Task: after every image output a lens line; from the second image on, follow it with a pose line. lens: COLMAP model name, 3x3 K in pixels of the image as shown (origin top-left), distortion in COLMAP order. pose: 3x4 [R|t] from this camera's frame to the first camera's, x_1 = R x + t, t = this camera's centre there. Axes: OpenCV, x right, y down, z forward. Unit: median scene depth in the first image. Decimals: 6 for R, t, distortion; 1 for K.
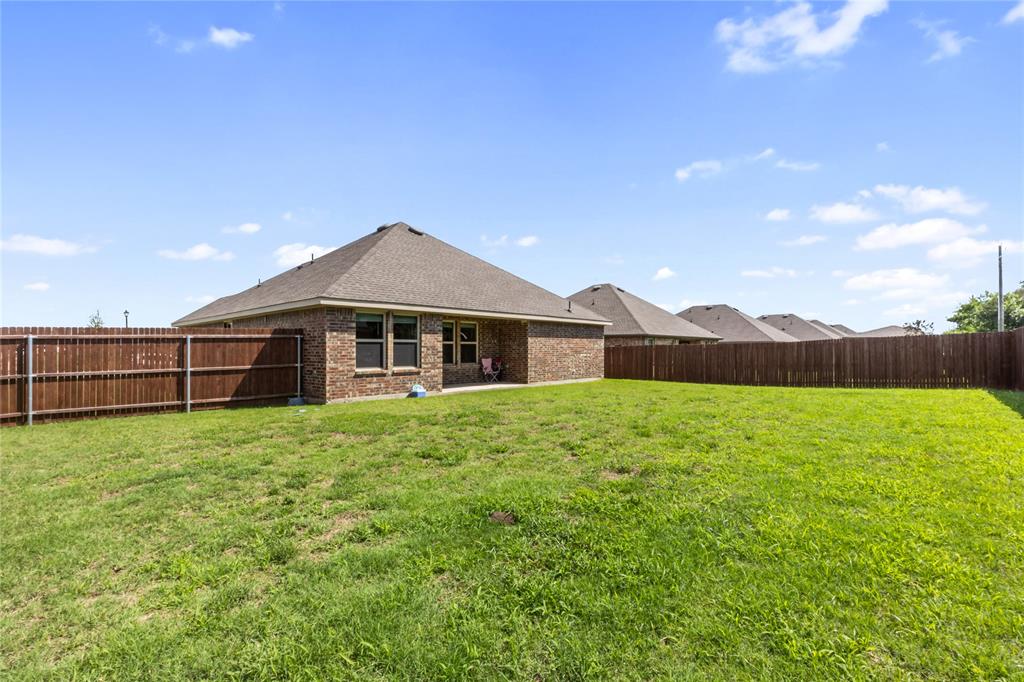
lens RADIAL K [[458.5, 0, 513.0], [0, 458.5, 331.3], [0, 0, 1]] dist [-0.001395, -0.000668]
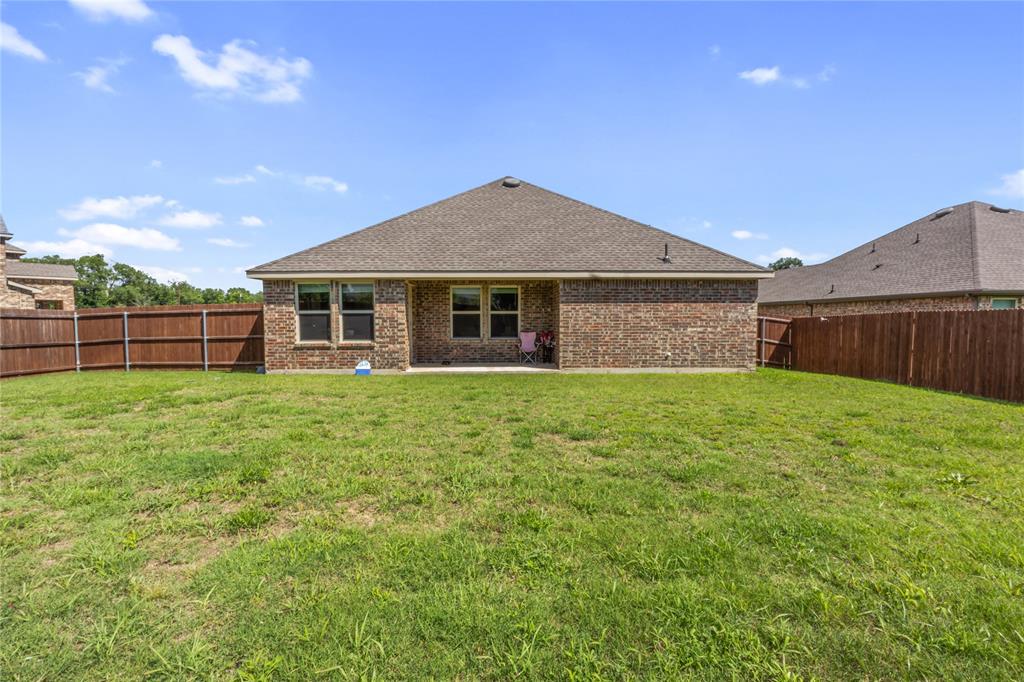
lens RADIAL K [[458.5, 0, 513.0], [0, 458.5, 331.3], [0, 0, 1]] dist [-0.001395, -0.000668]
pose [[0.696673, 0.017441, -0.717177, 0.617780], [0.030468, 0.998083, 0.053870, 0.019501], [0.716742, -0.059380, 0.694806, 0.576756]]
